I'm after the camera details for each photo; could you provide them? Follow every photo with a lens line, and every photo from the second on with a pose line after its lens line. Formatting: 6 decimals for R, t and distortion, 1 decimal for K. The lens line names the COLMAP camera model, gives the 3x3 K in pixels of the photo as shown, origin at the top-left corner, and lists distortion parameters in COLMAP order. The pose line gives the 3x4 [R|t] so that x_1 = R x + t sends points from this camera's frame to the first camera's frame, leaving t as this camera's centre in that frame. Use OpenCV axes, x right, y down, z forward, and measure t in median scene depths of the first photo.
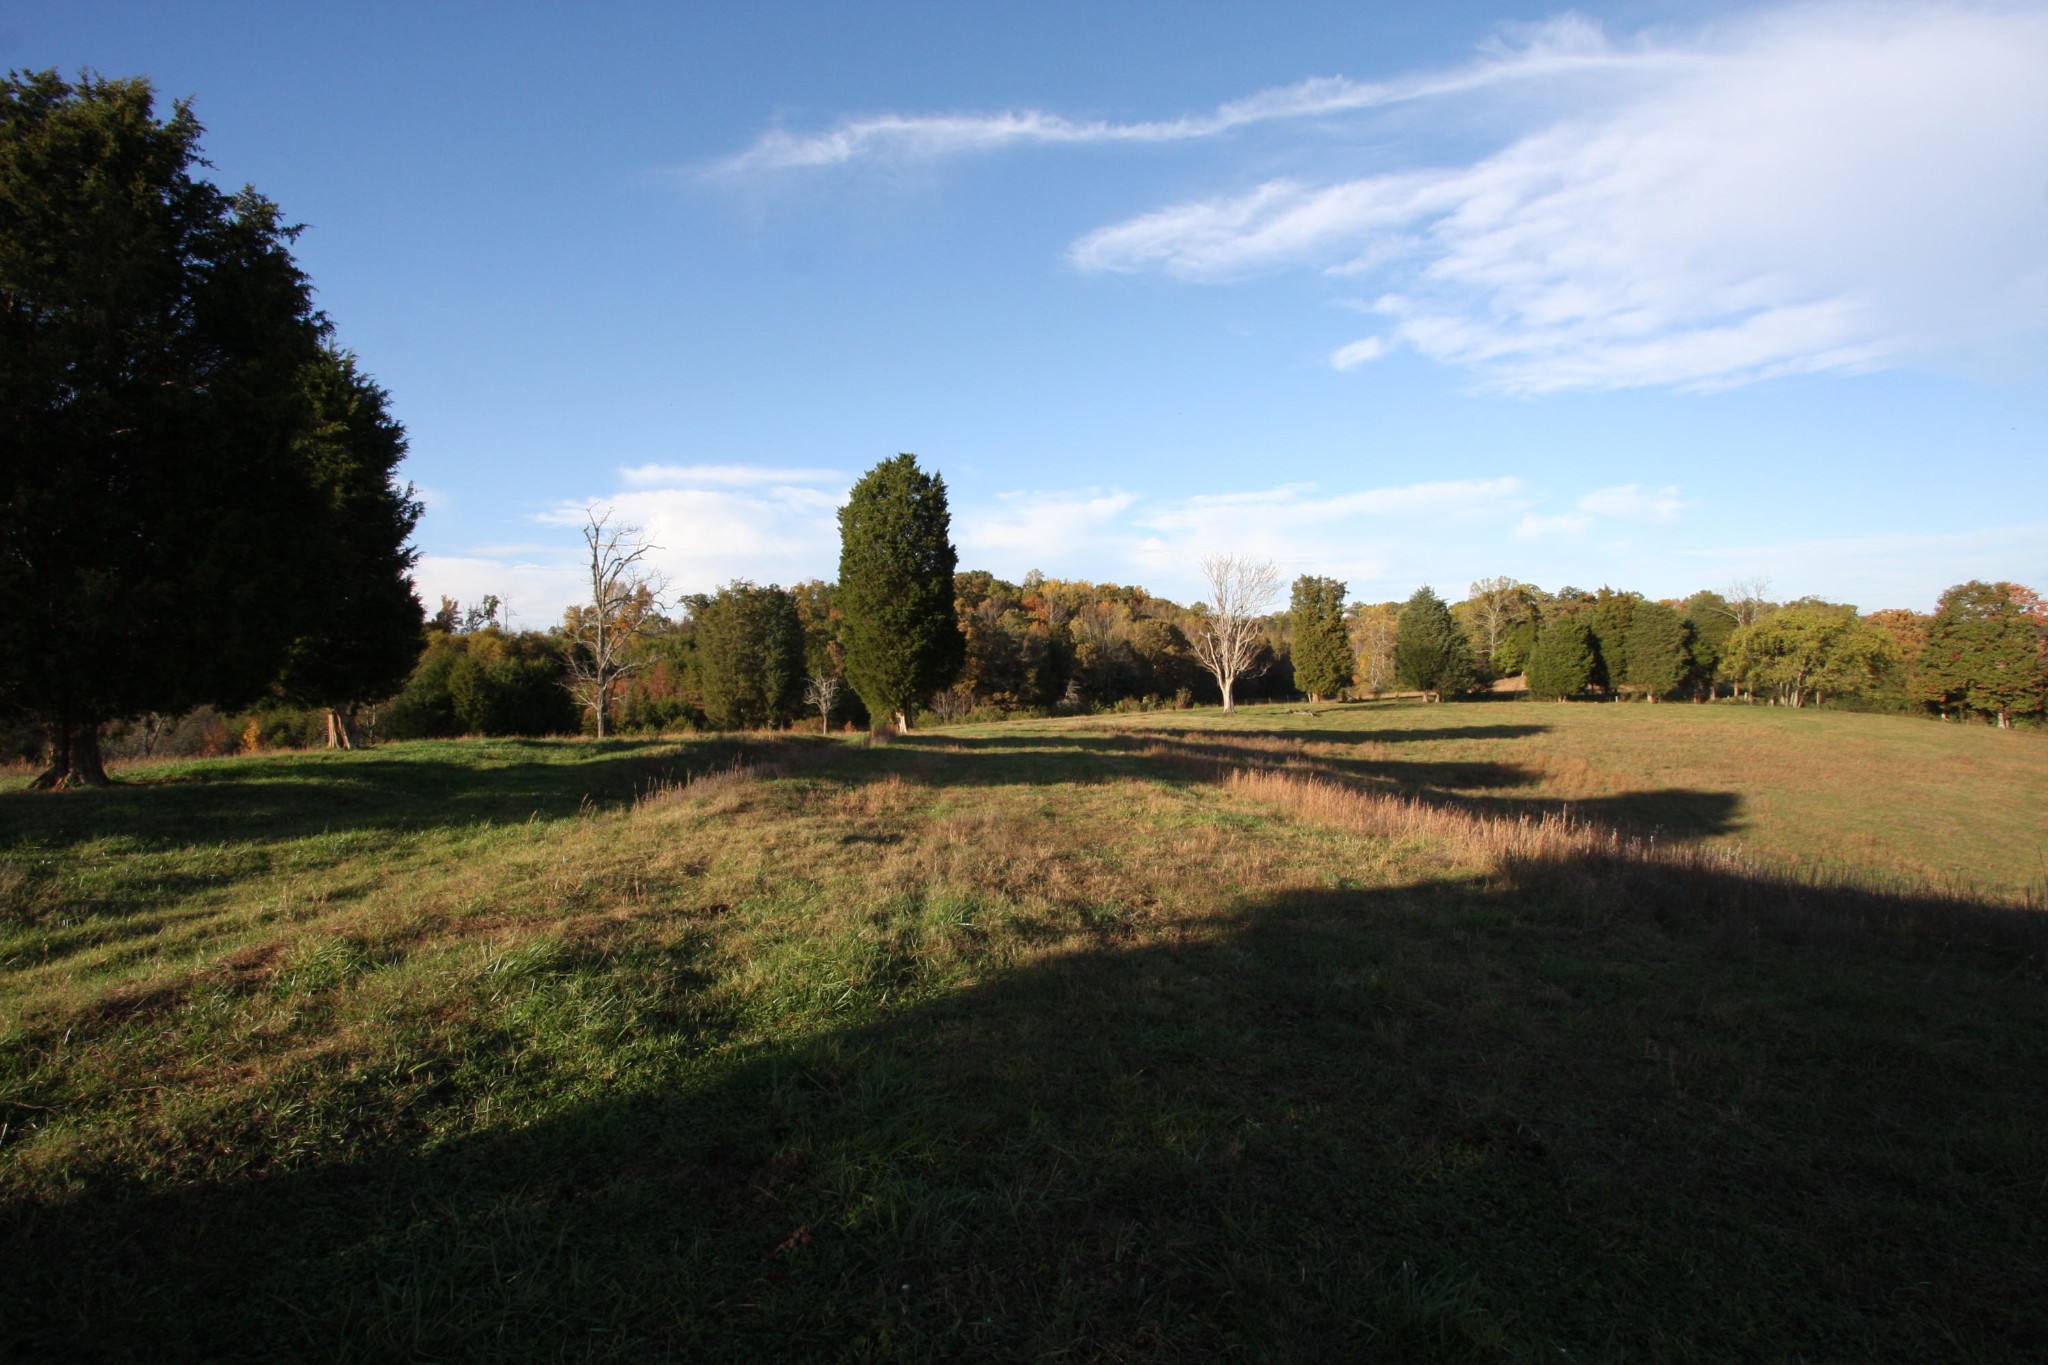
lens RADIAL K [[950.8, 0, 1008.1], [0, 950.8, 690.8], [0, 0, 1]] dist [-0.018907, 0.003968]
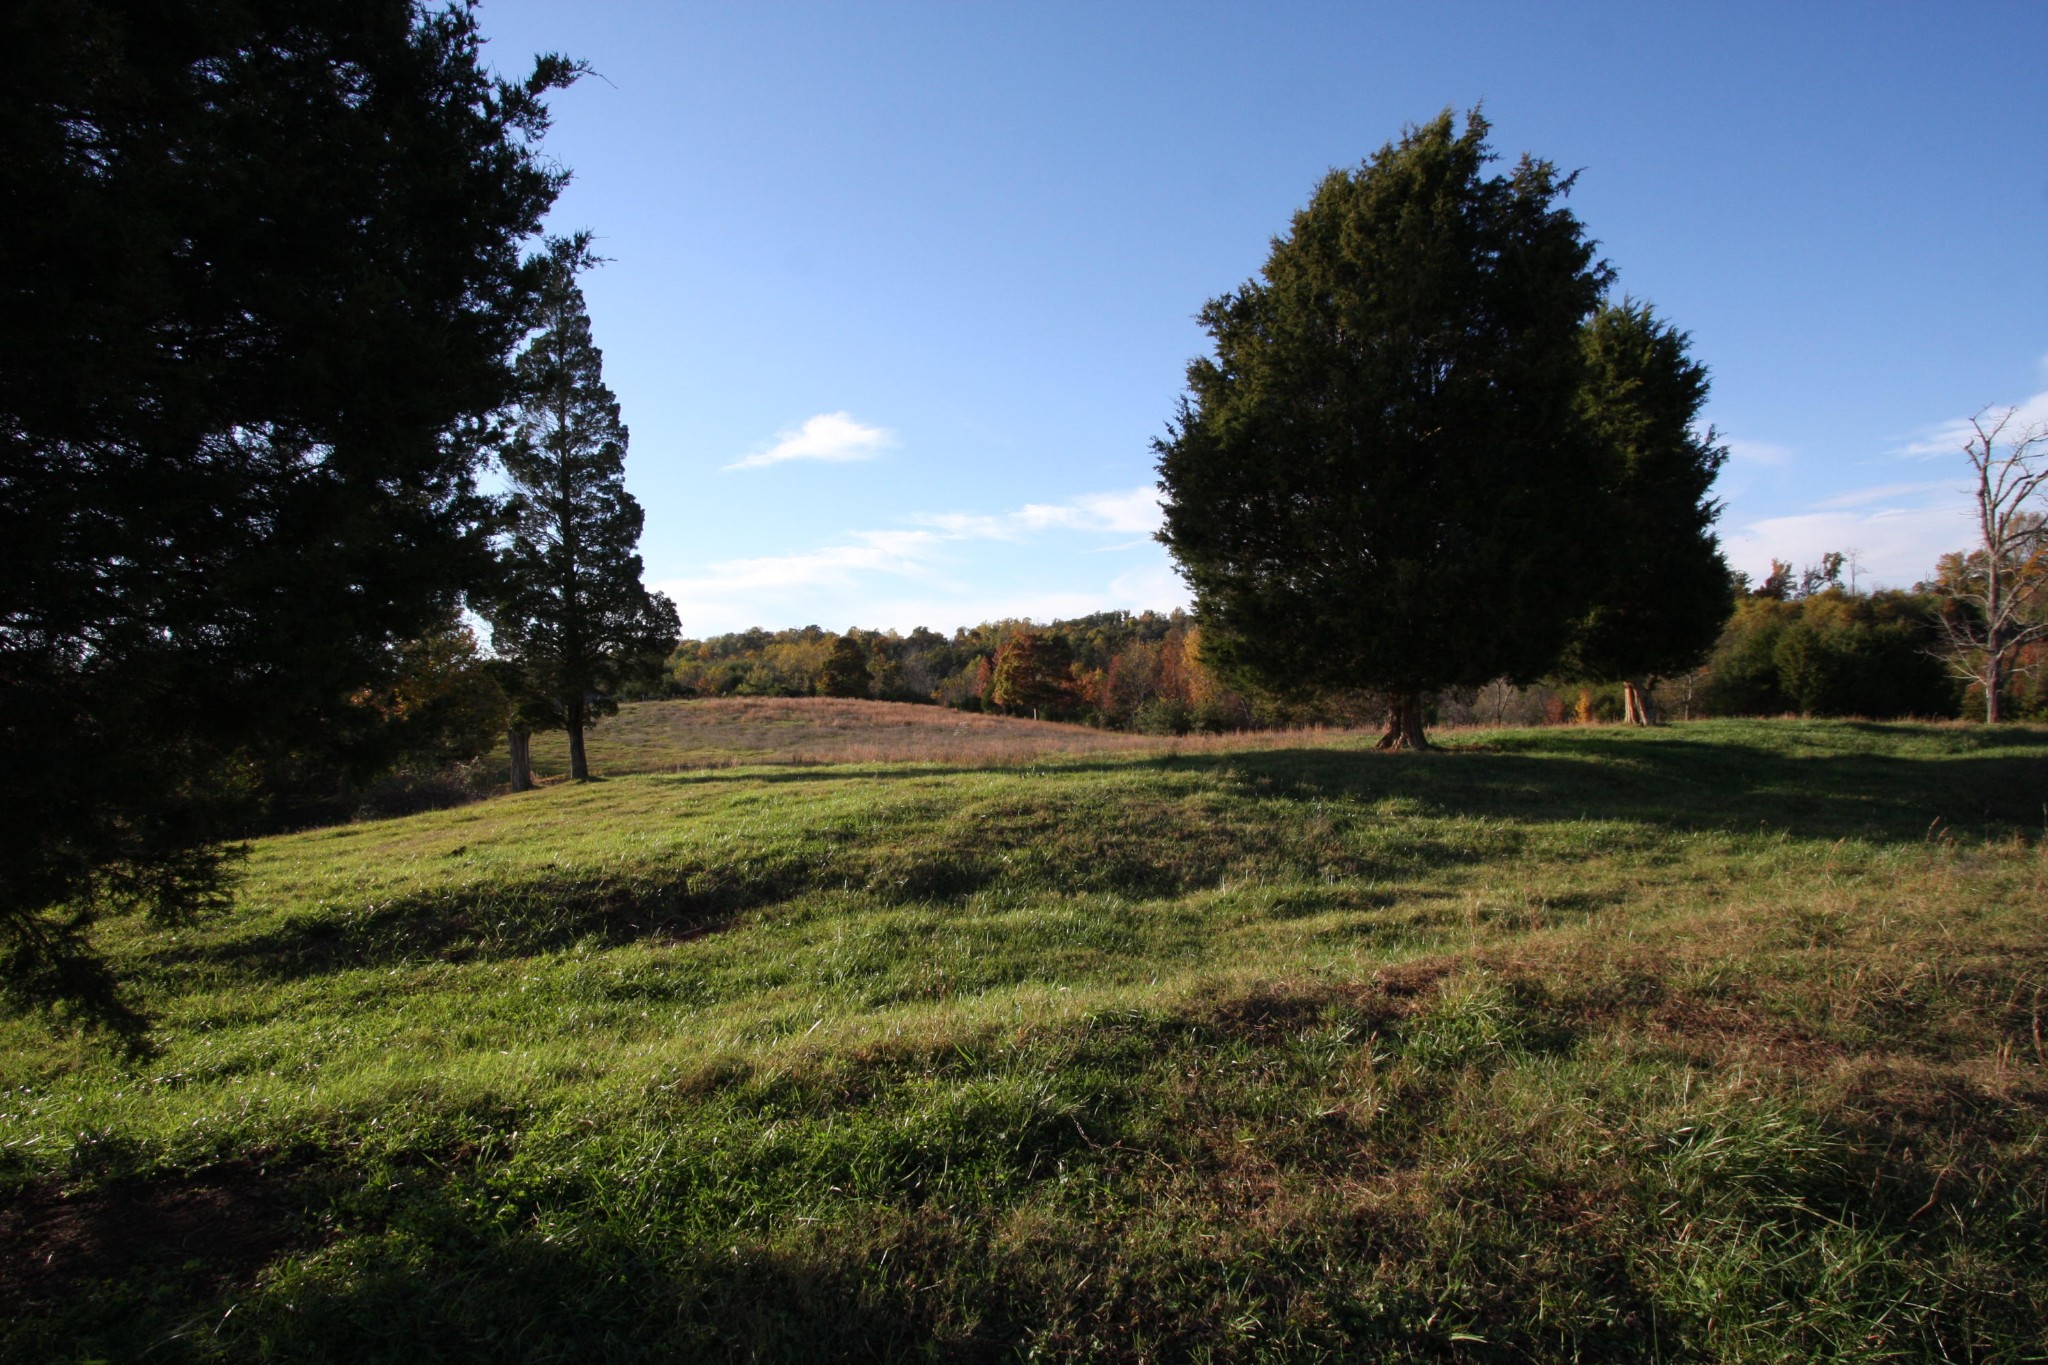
lens RADIAL K [[950.8, 0, 1041.6], [0, 950.8, 697.4], [0, 0, 1]] dist [-0.018907, 0.003968]
pose [[0.361109, 0.018022, -0.932350, -0.051537], [0.013938, 0.999597, 0.024720, 0.003048], [0.932420, -0.021922, 0.360712, 0.140515]]
